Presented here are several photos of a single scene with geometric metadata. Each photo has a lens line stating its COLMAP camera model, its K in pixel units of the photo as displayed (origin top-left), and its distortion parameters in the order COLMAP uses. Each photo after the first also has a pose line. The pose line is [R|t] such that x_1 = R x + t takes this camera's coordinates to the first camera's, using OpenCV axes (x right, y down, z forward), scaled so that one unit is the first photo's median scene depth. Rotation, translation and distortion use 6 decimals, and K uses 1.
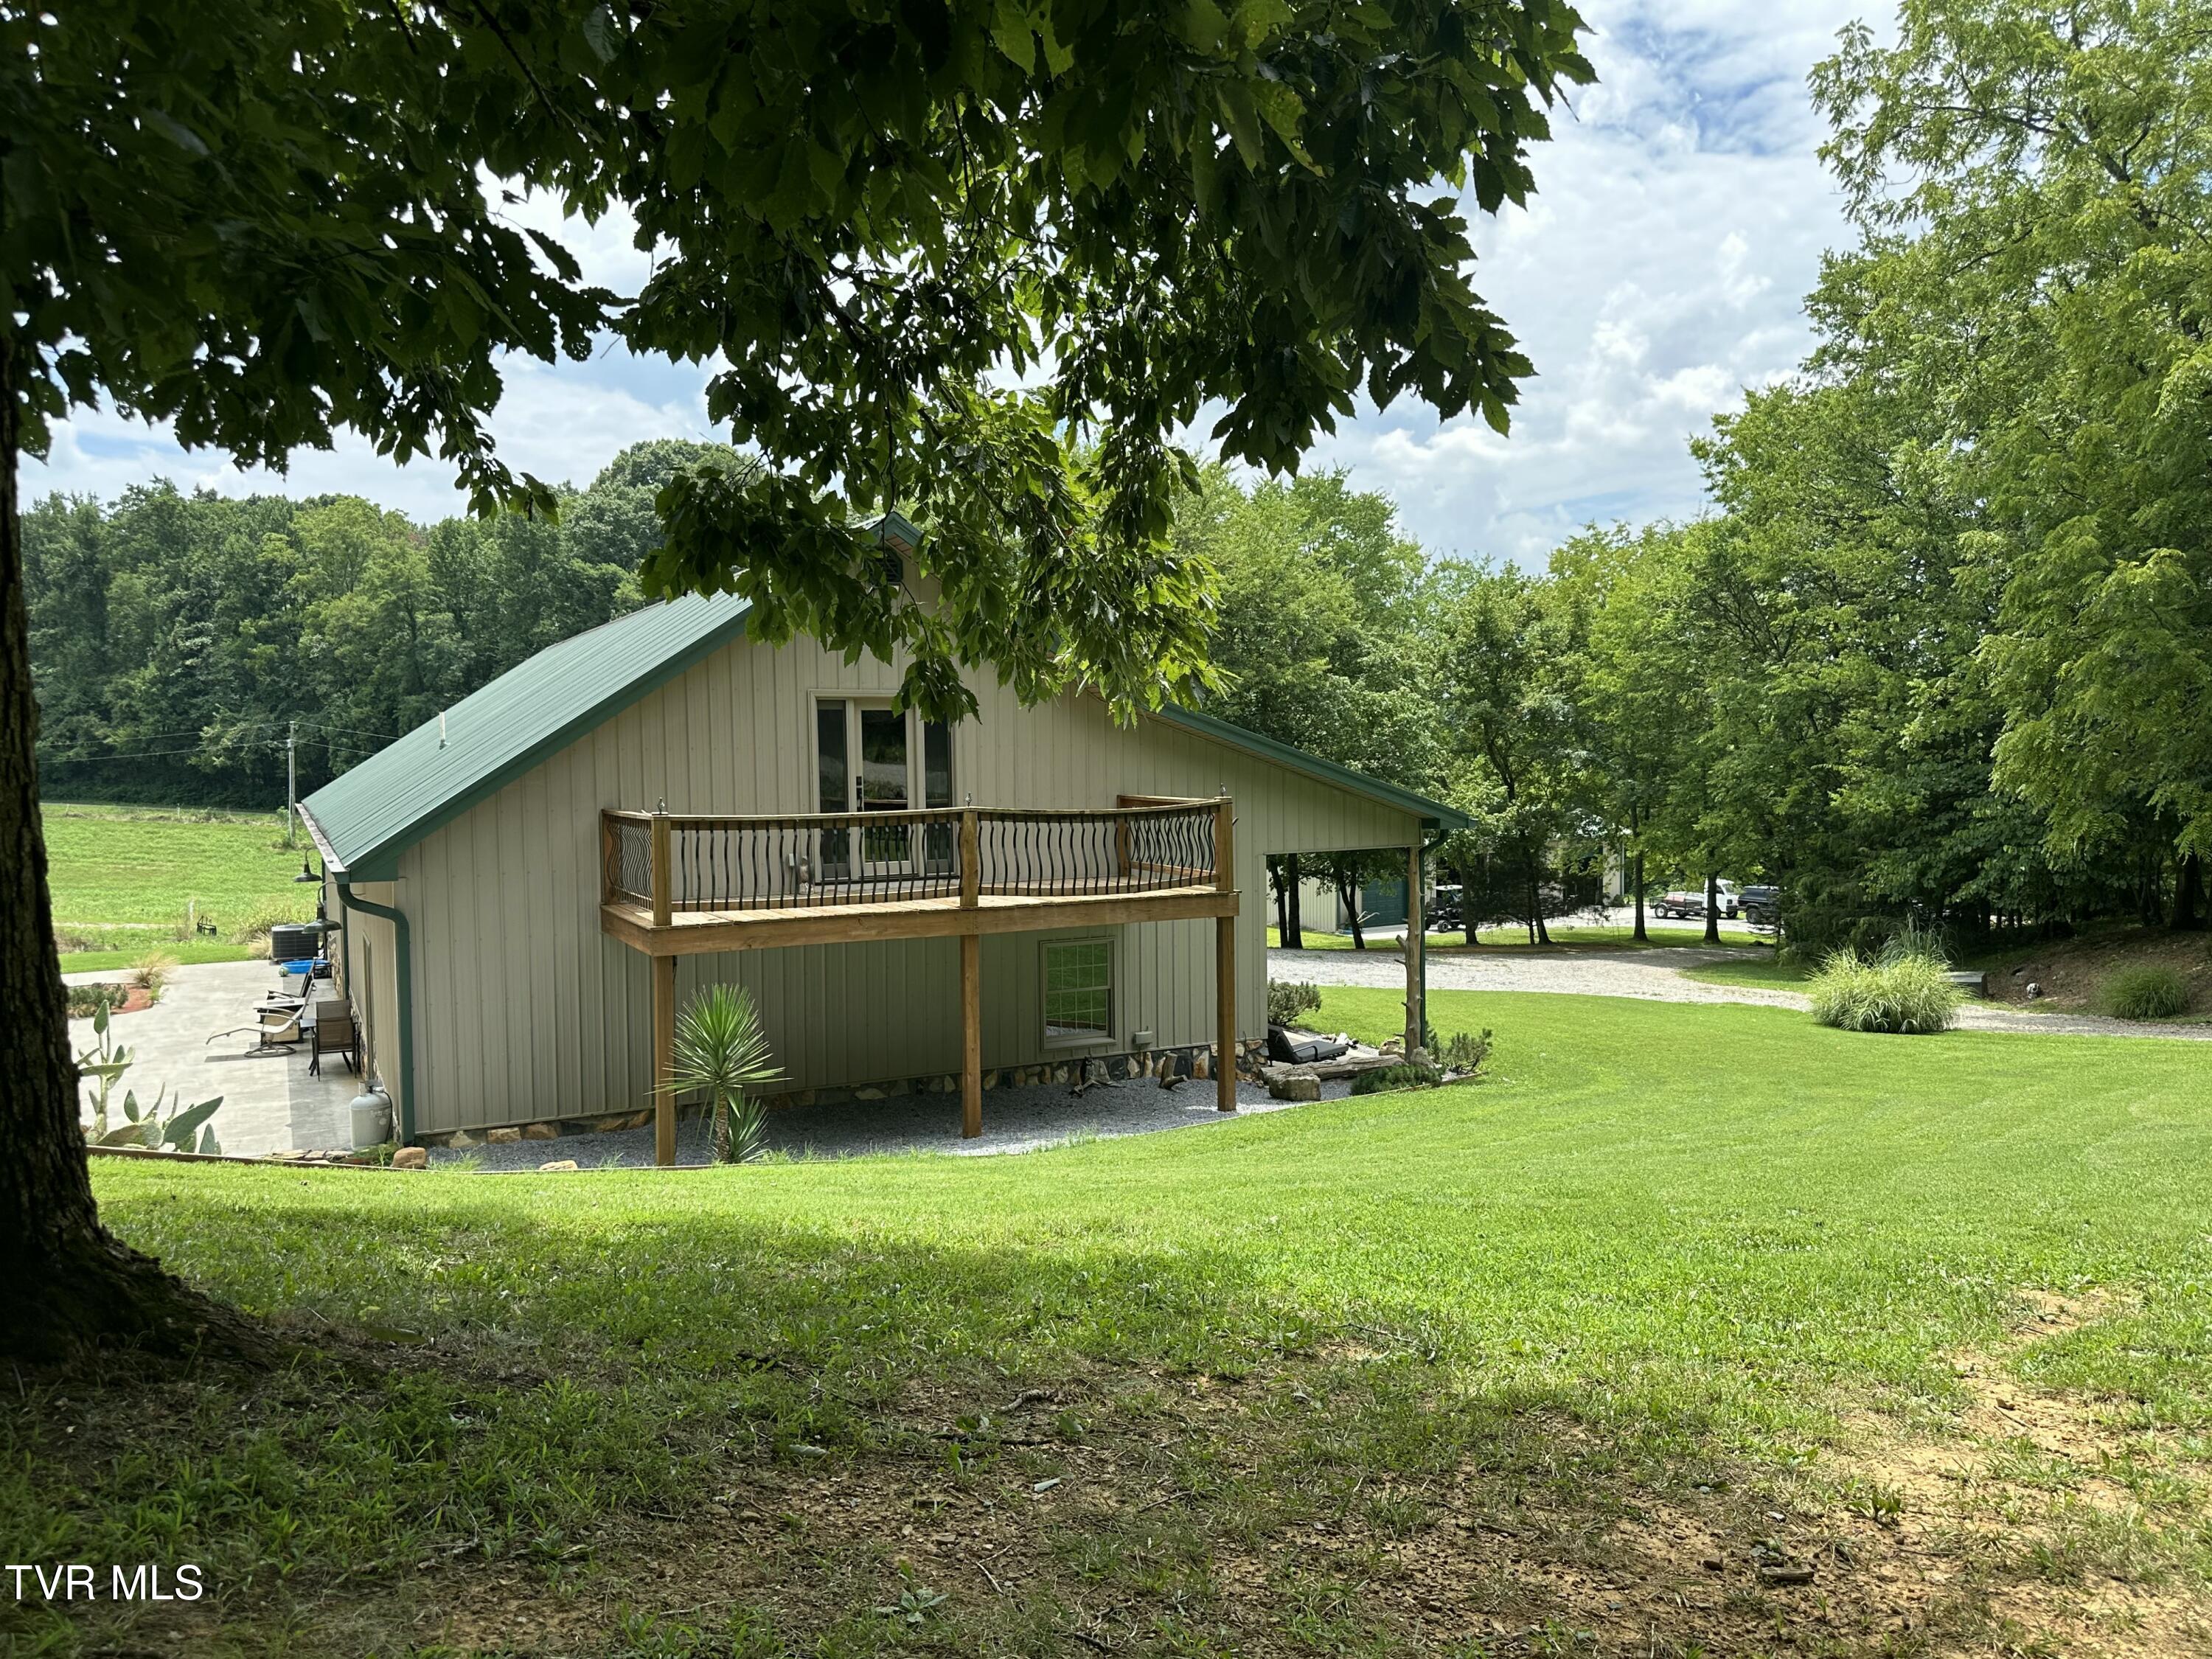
lens RADIAL K [[1599.7, 0, 1104.8], [0, 1599.7, 832.0], [0, 0, 1]] dist [-0.039482, -0.003219]
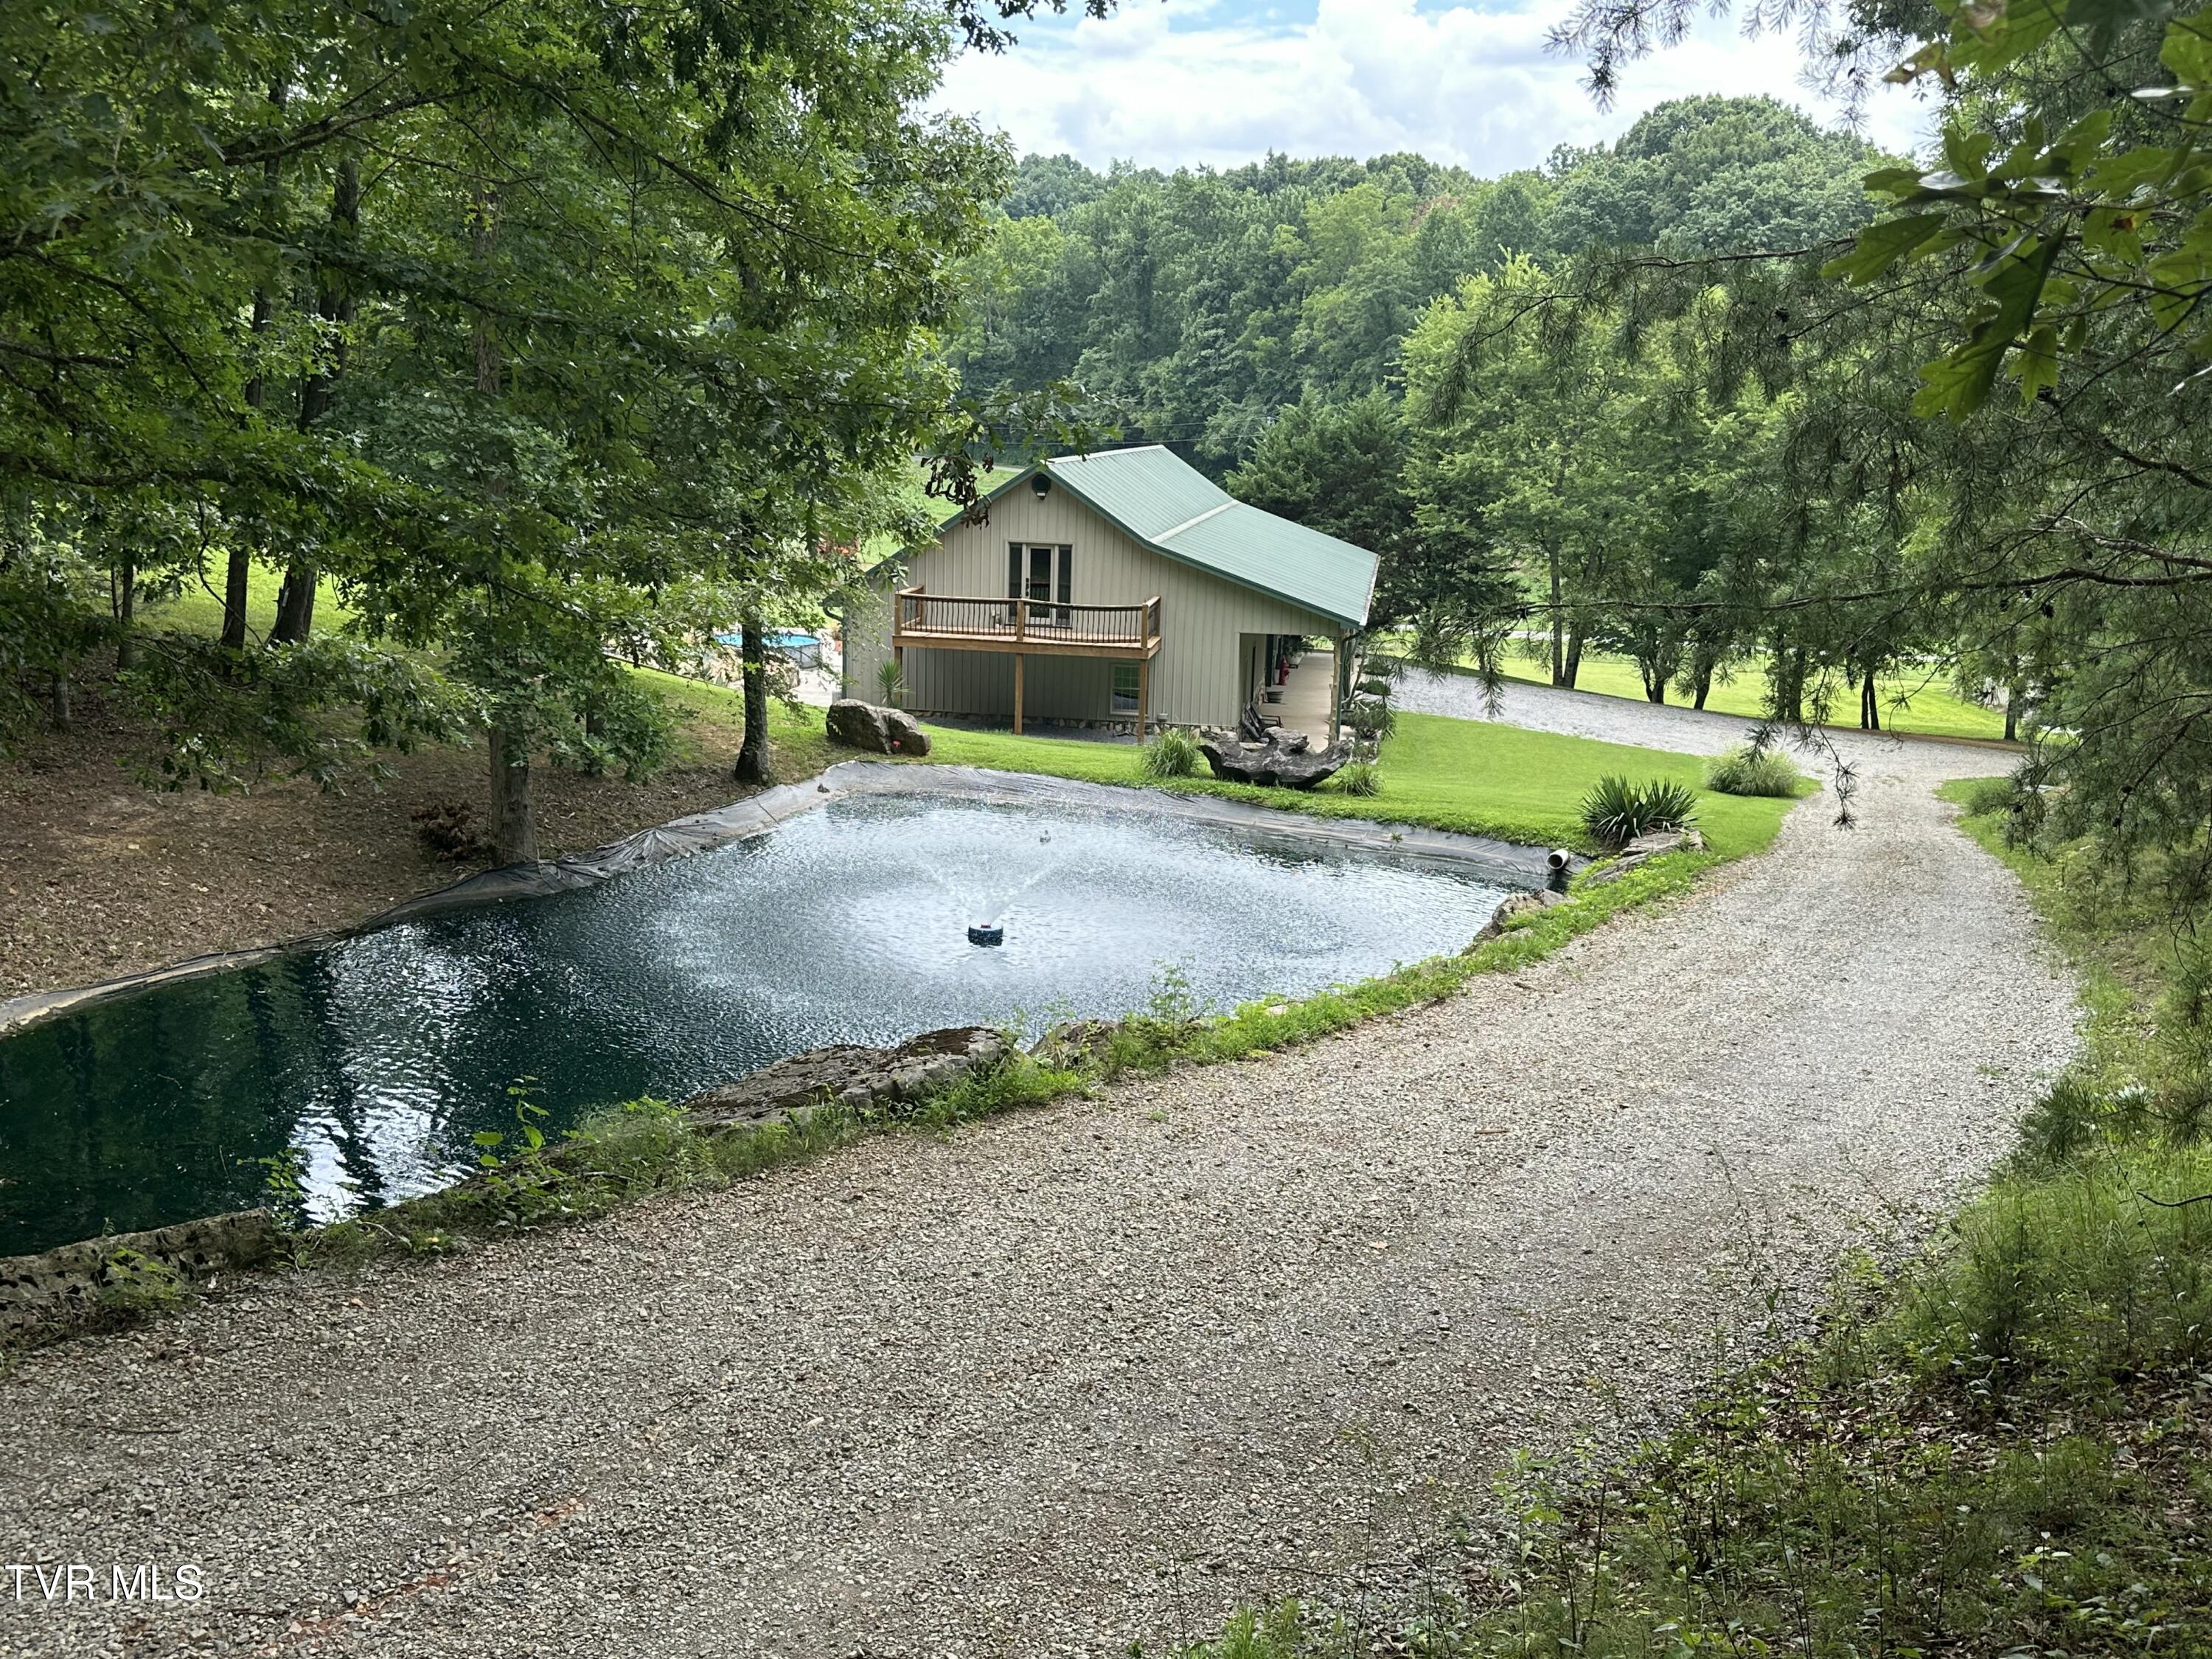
lens RADIAL K [[2006.2, 0, 1103.4], [0, 2006.2, 829.5], [0, 0, 1]] dist [0.003322, -0.000546]
pose [[0.796367, 0.150644, -0.585752, 0.210272], [-0.057177, 0.982898, 0.175047, -0.024220], [0.602105, -0.105911, 0.791361, -0.152031]]
